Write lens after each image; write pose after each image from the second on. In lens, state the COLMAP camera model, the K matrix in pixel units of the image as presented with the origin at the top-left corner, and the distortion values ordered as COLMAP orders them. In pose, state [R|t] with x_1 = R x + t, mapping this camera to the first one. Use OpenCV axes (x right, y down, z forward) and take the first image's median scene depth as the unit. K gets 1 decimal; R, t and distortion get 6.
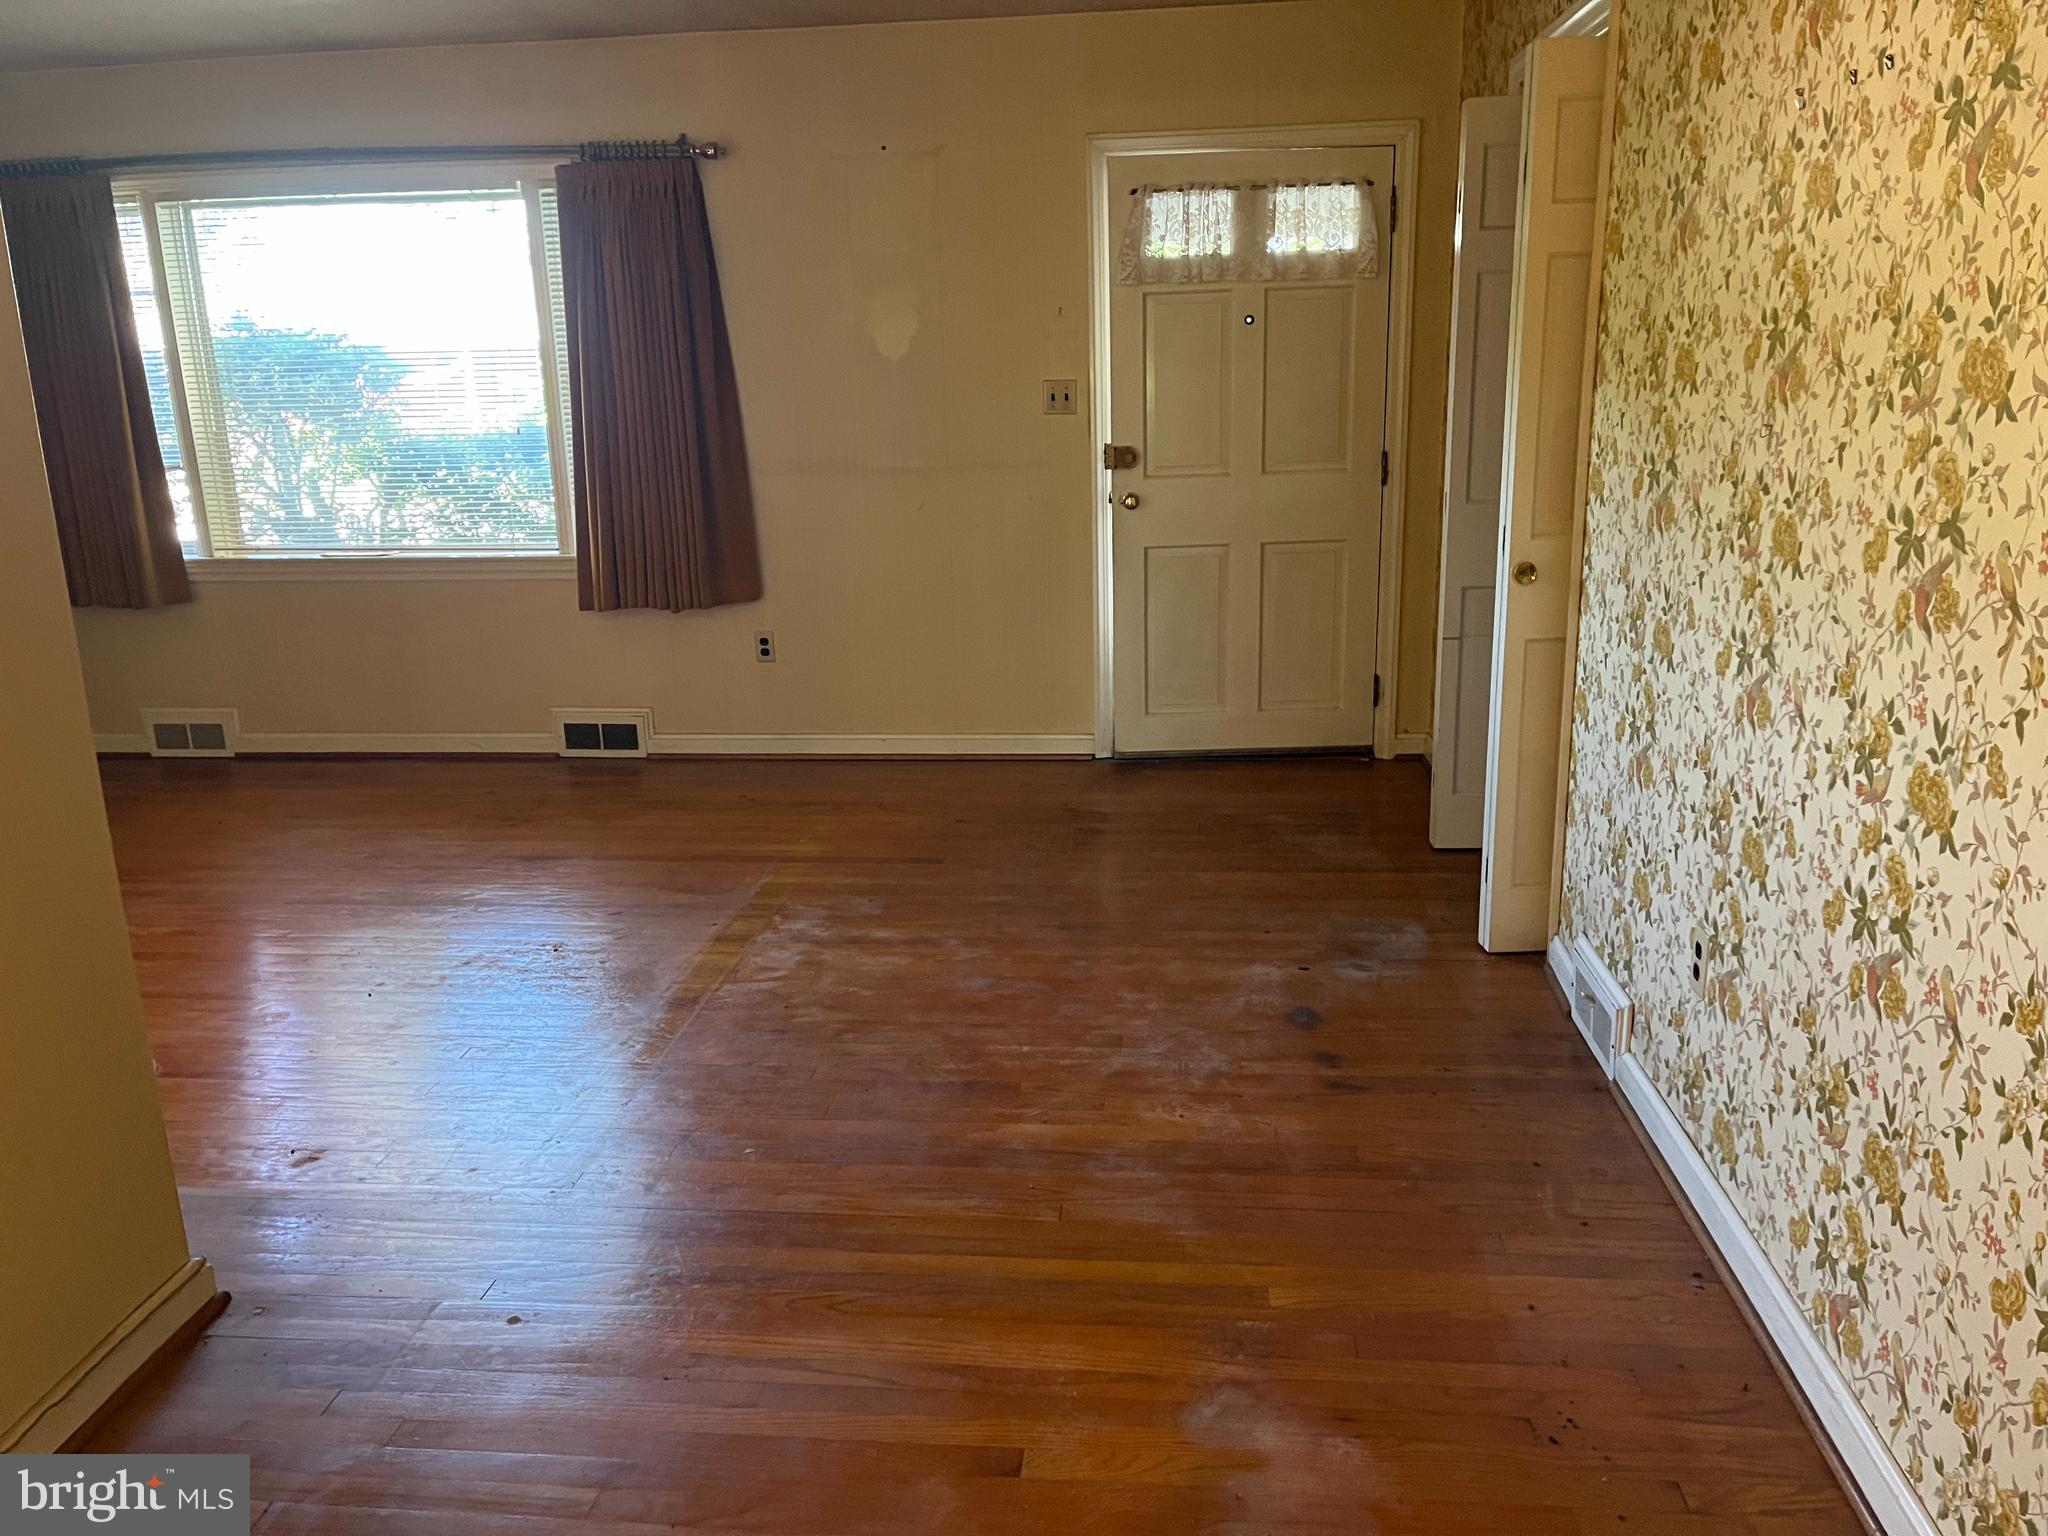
lens RADIAL K [[1550.6, 0, 1023.0], [0, 1550.6, 765.9], [0, 0, 1]] dist [0.056024, -0.052736]
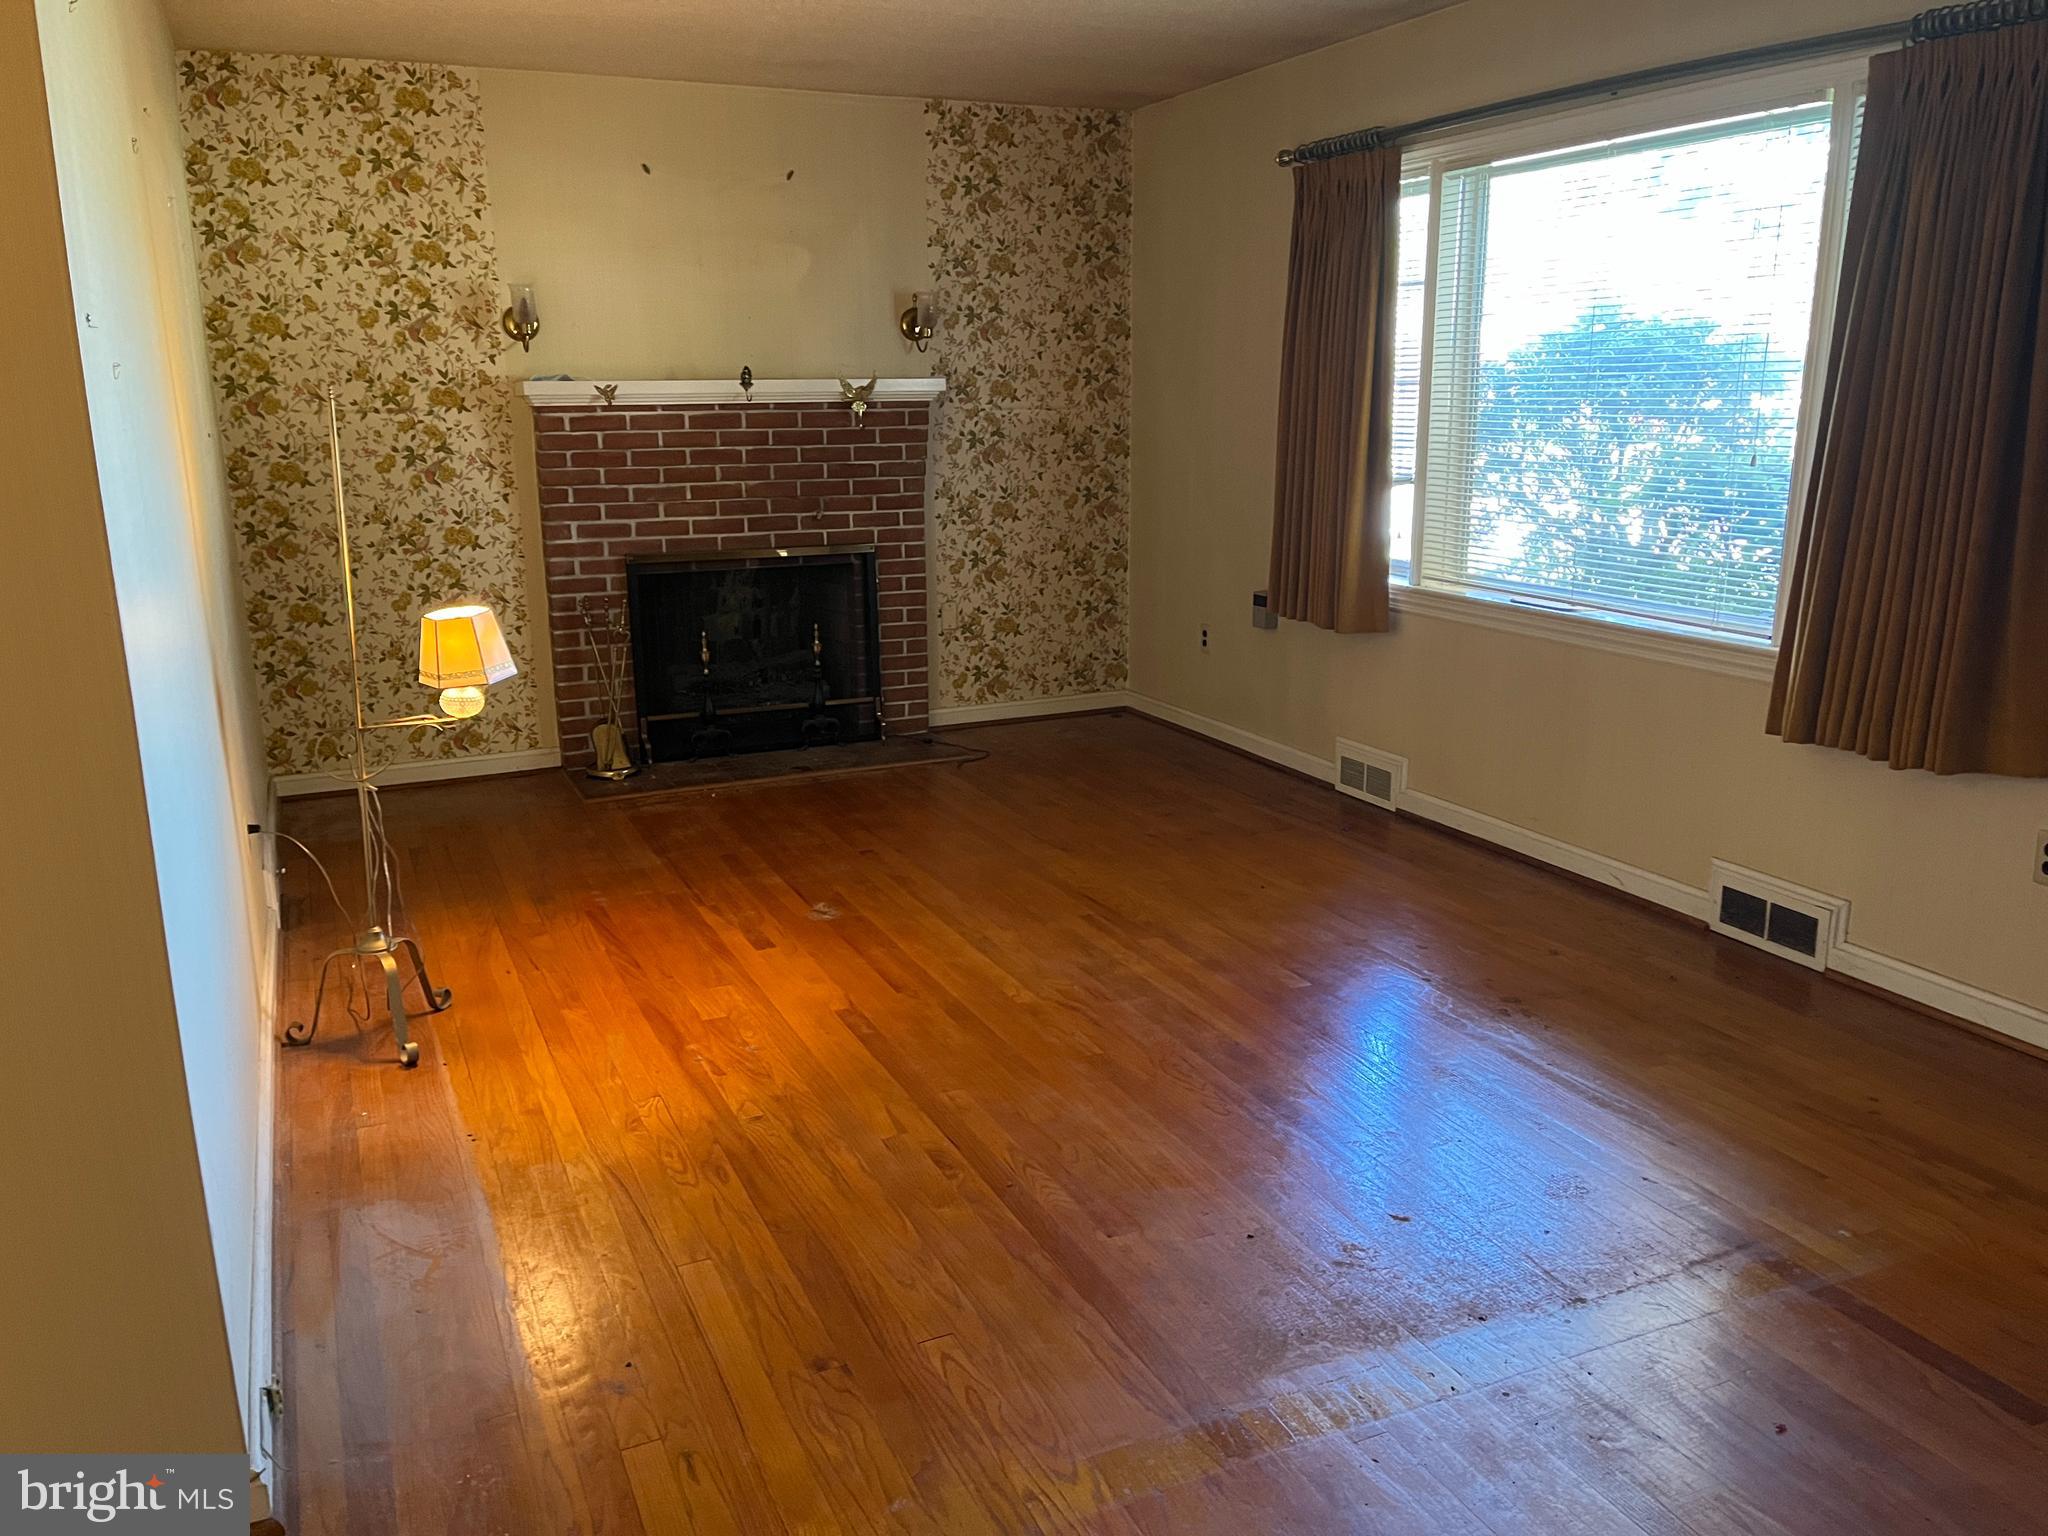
lens RADIAL K [[1550.6, 0, 1016.3], [0, 1550.6, 767.0], [0, 0, 1]] dist [0.056024, -0.052736]
pose [[0.511541, 0.225002, -0.829277, 0.105725], [-0.226312, 0.966311, 0.122581, -0.091369], [0.828920, 0.124970, 0.545228, 0.359098]]
